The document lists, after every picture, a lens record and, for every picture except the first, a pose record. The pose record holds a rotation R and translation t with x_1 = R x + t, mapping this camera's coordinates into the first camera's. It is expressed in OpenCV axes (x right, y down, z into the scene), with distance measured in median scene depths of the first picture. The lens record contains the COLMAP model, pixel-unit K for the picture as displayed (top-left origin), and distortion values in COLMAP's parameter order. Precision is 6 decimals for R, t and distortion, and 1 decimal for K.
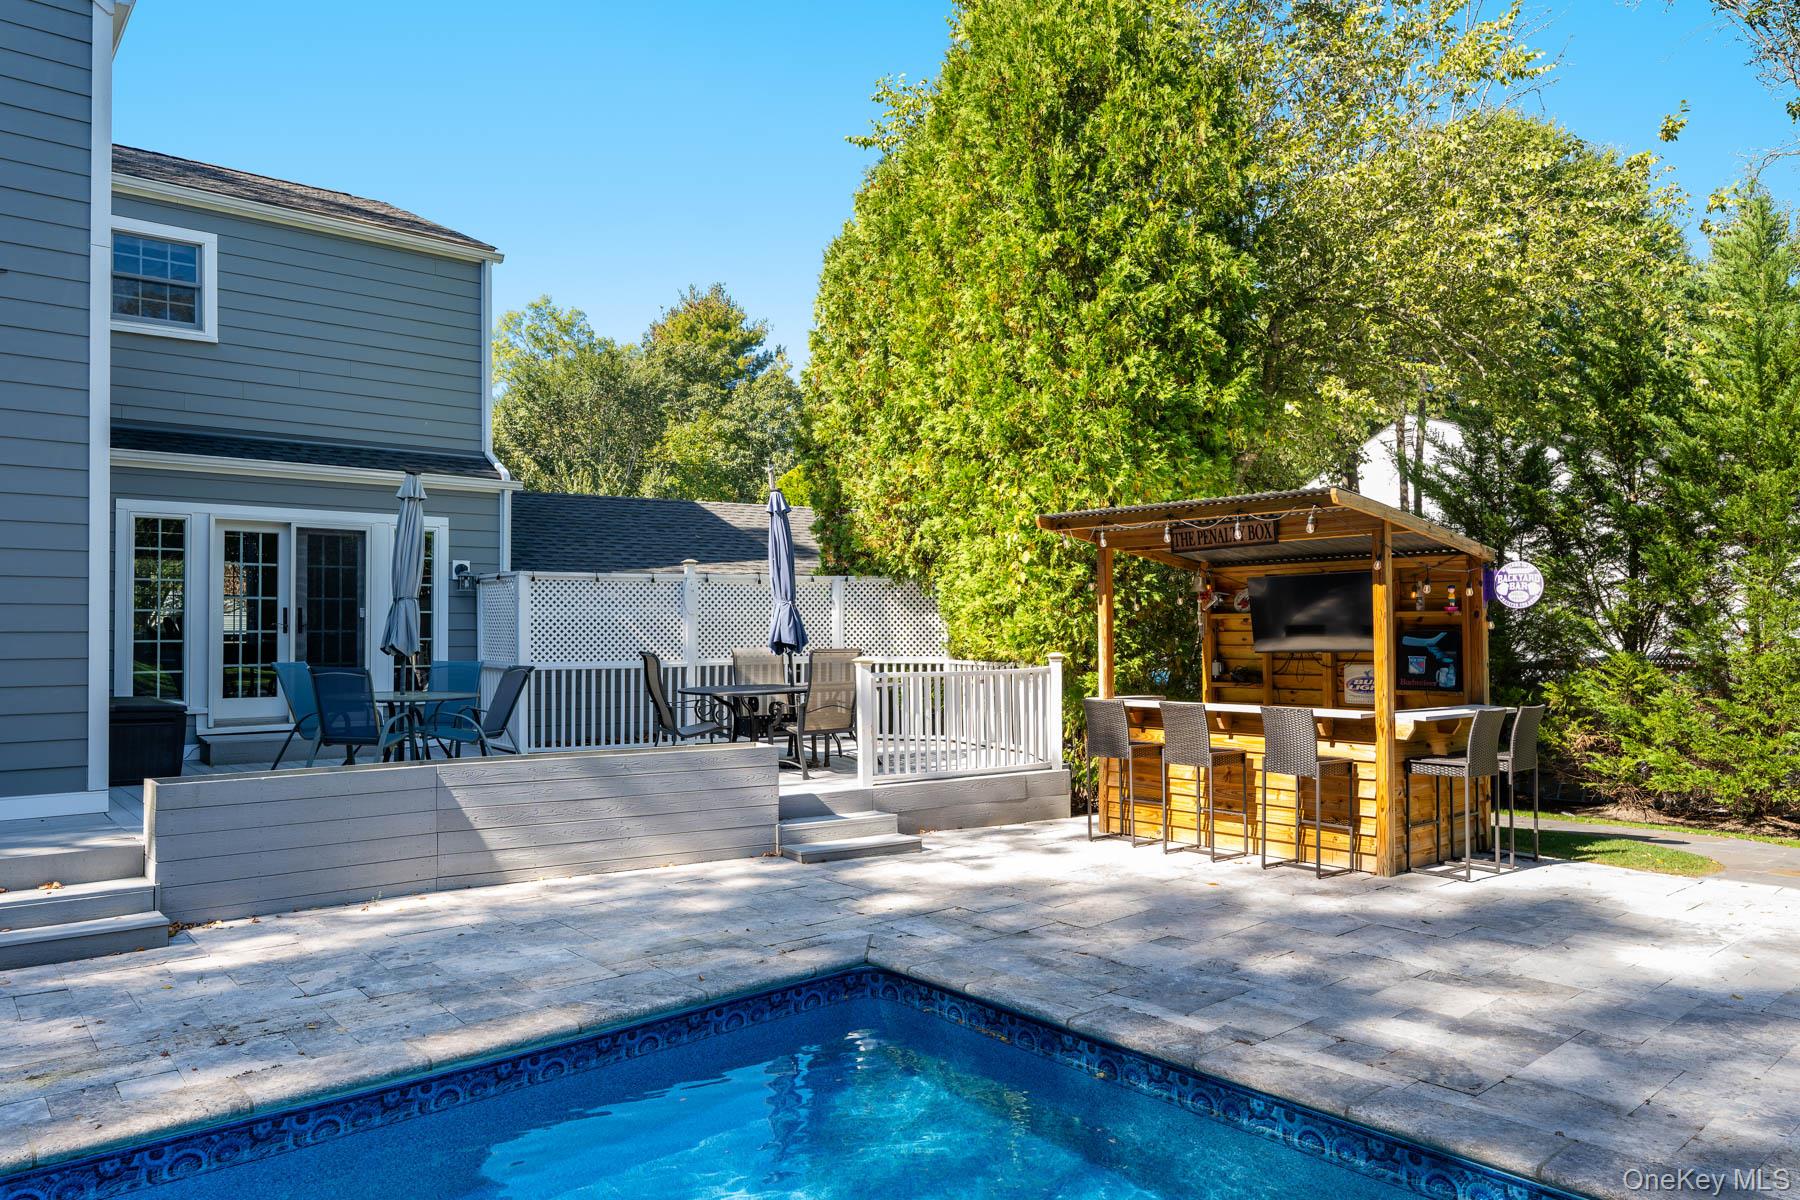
lens RADIAL K [[1201.8, 0, 889.7], [0, 1201.8, 608.9], [0, 0, 1]] dist [0.003659, -0.005834]
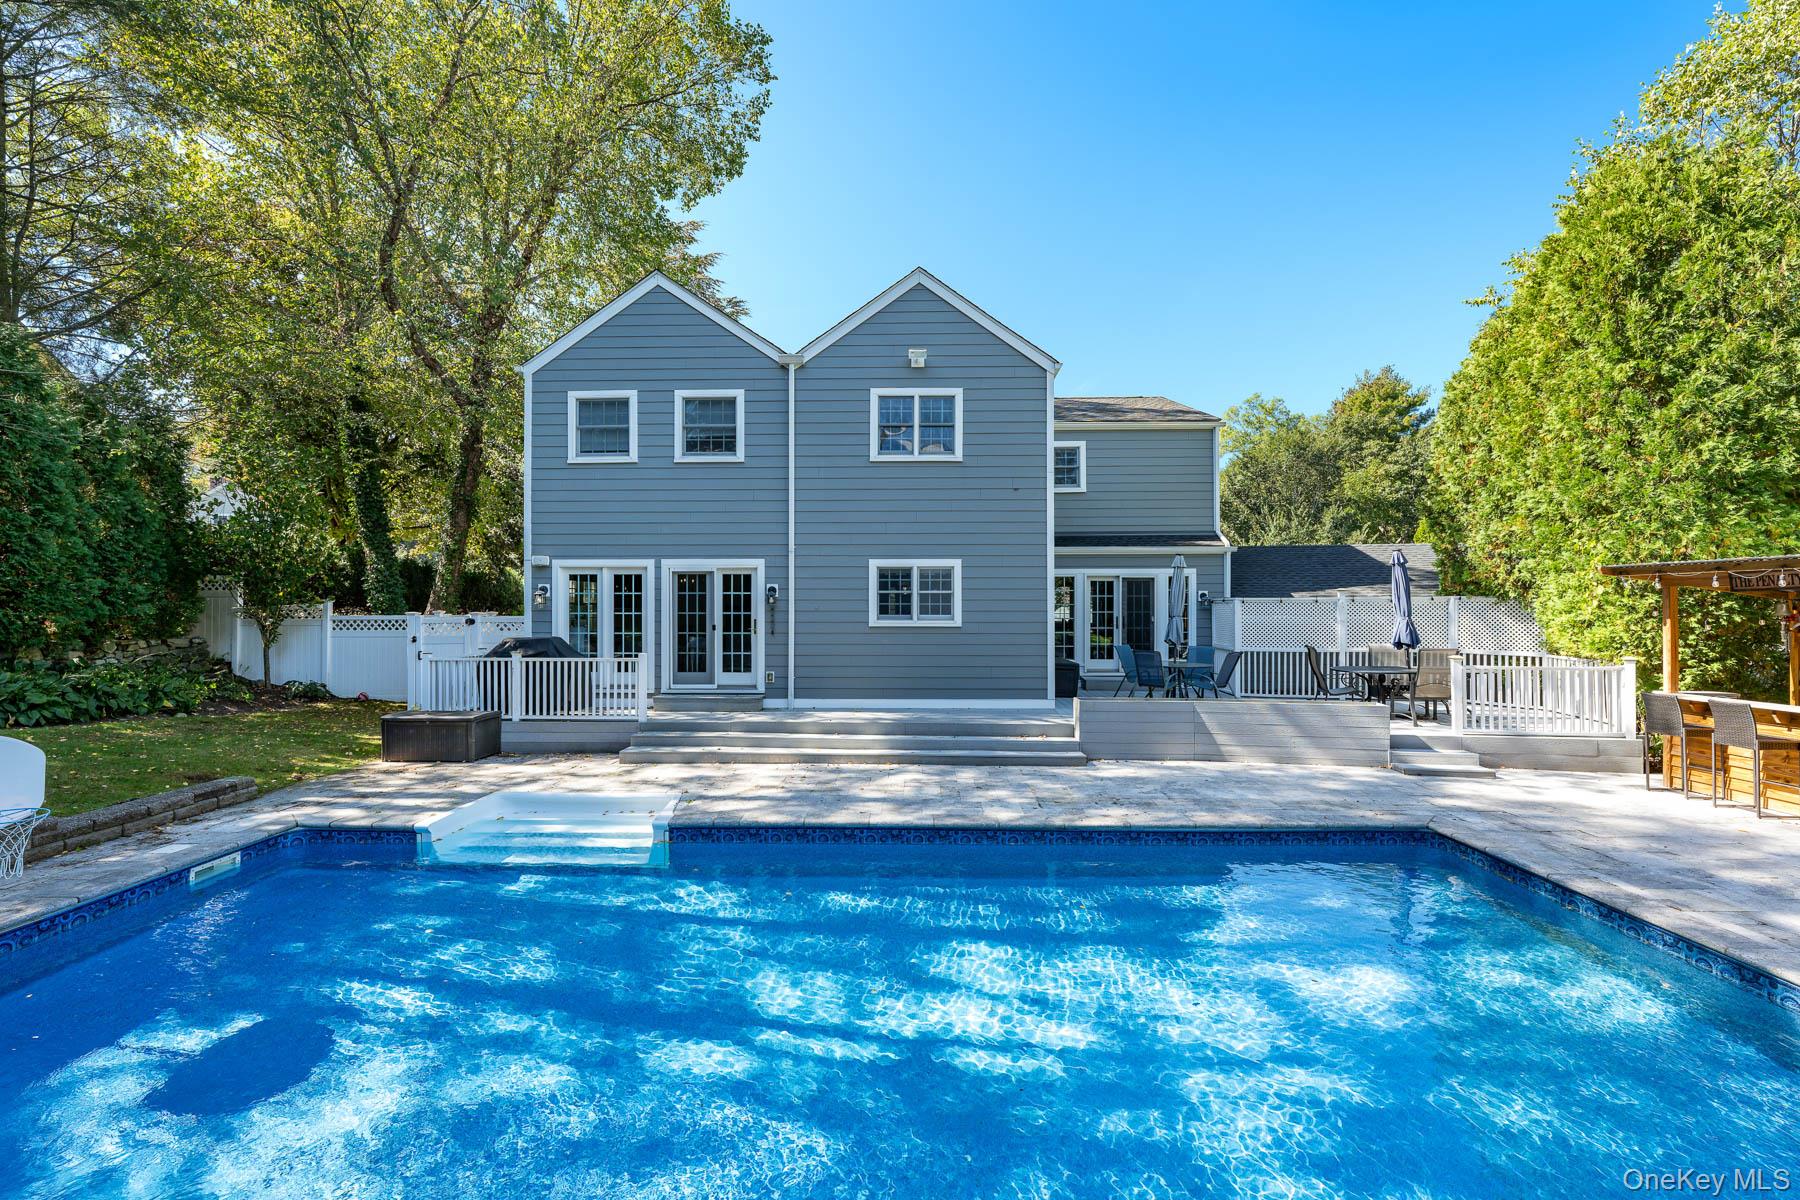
lens RADIAL K [[747.0, 0, 901.9], [0, 747.0, 608.2], [0, 0, 1]] dist [0.007659, -0.001291]
pose [[0.750657, 0.002277, -0.660688, 0.079431], [0.009615, 0.999851, 0.014369, -0.042704], [0.660622, -0.017139, 0.750523, -0.240846]]
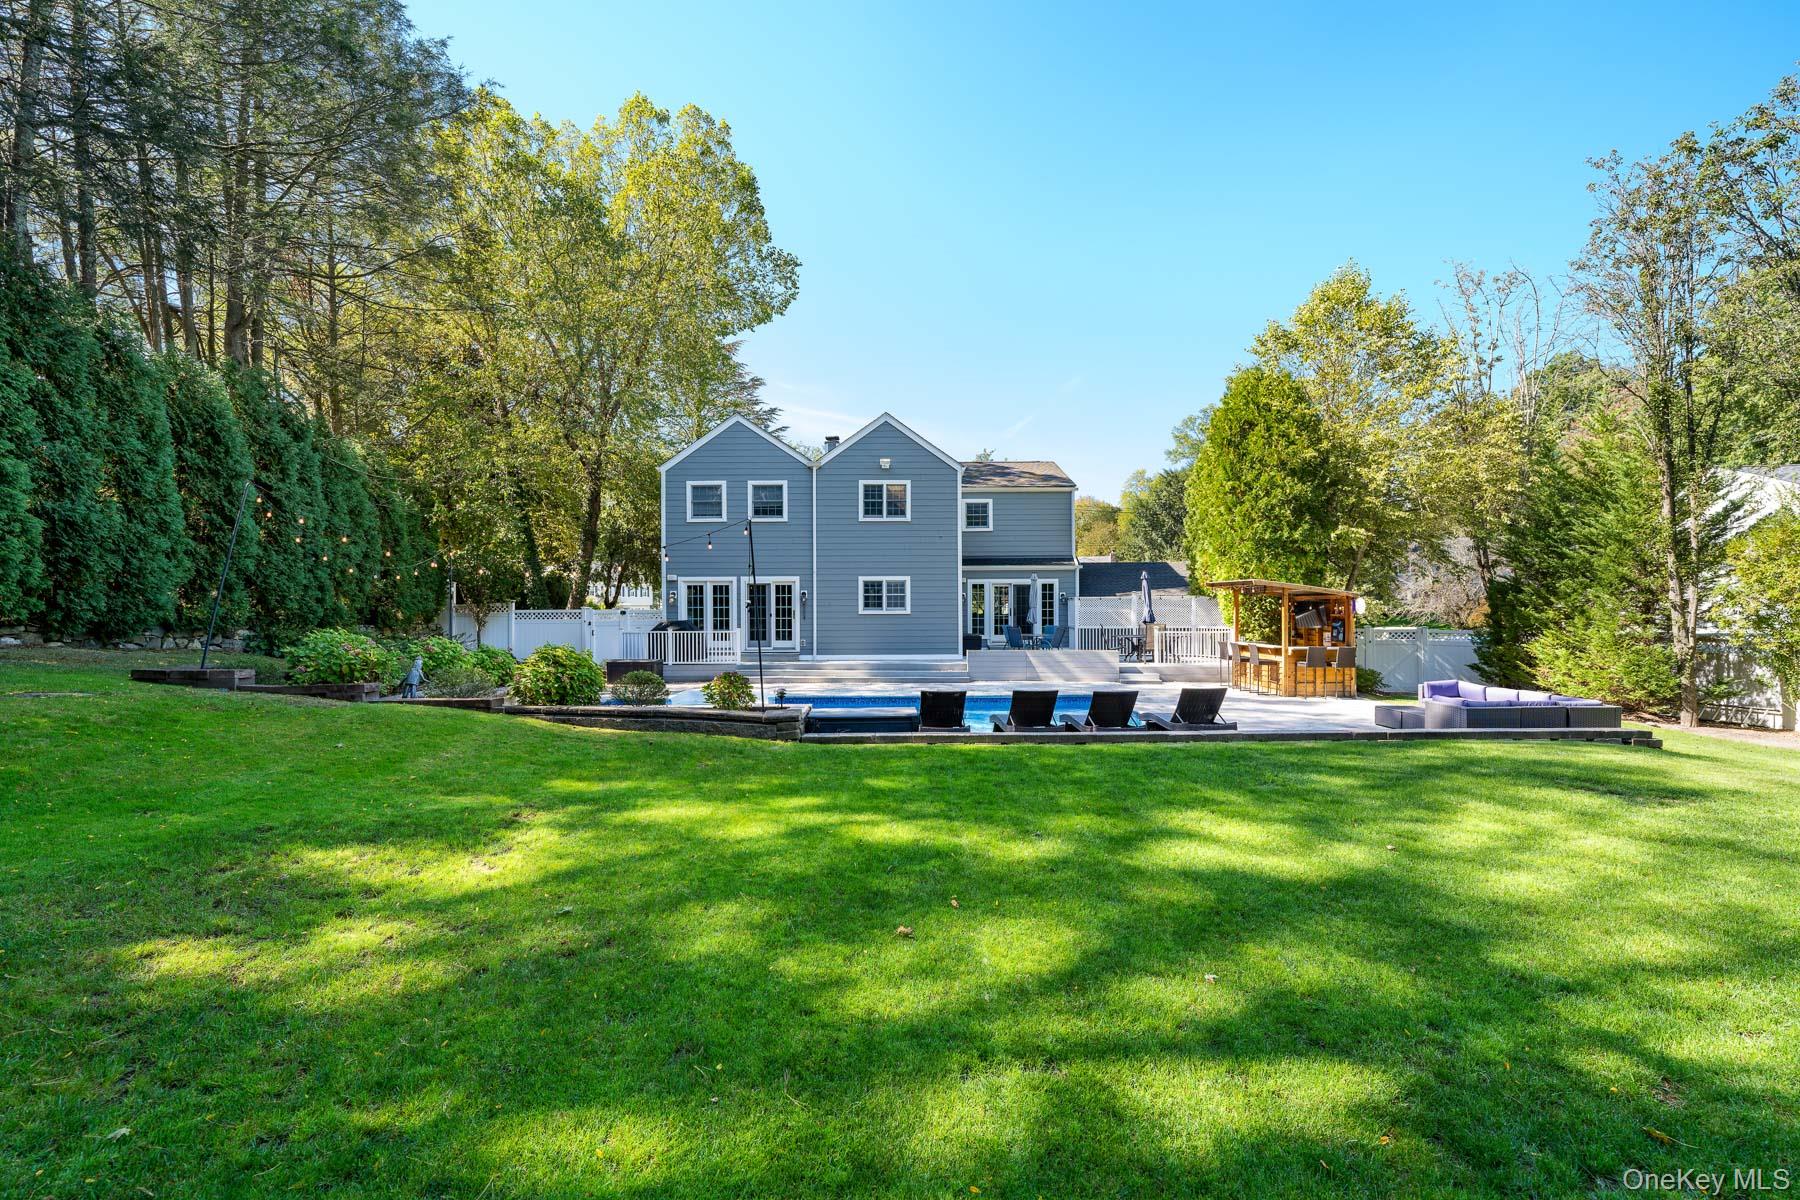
lens RADIAL K [[747.0, 0, 905.4], [0, 747.0, 611.1], [0, 0, 1]] dist [0.007659, -0.001291]
pose [[0.769566, 0.004385, -0.638552, 0.687845], [0.013608, 0.999637, 0.023264, -0.052556], [0.638422, -0.026592, 0.769227, -0.904549]]
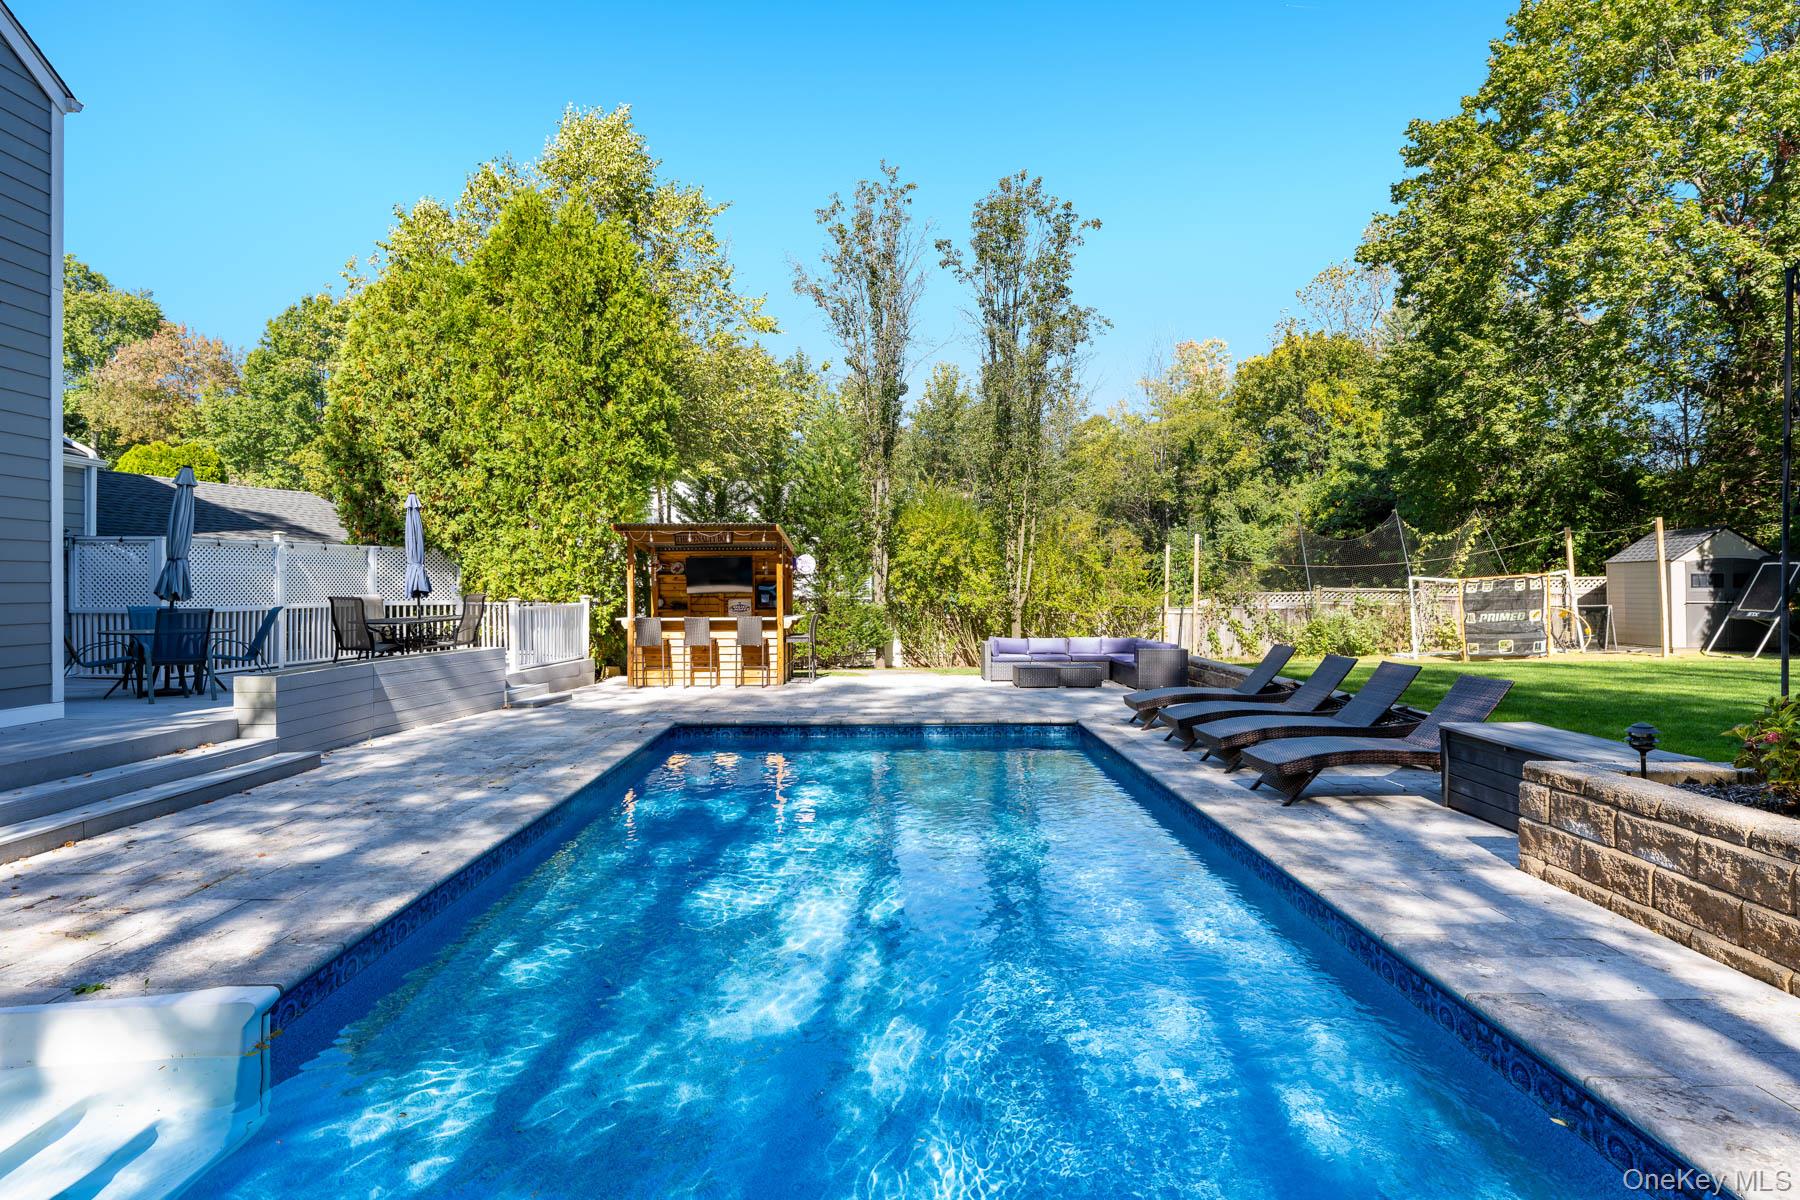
lens RADIAL K [[928.3, 0, 887.8], [0, 928.3, 593.7], [0, 0, 1]] dist [-0.001027, 0.000917]
pose [[0.654225, -0.006972, 0.756268, -0.638409], [-0.015075, 0.999639, 0.022257, -0.004325], [-0.756149, -0.025962, 0.653884, -0.277756]]
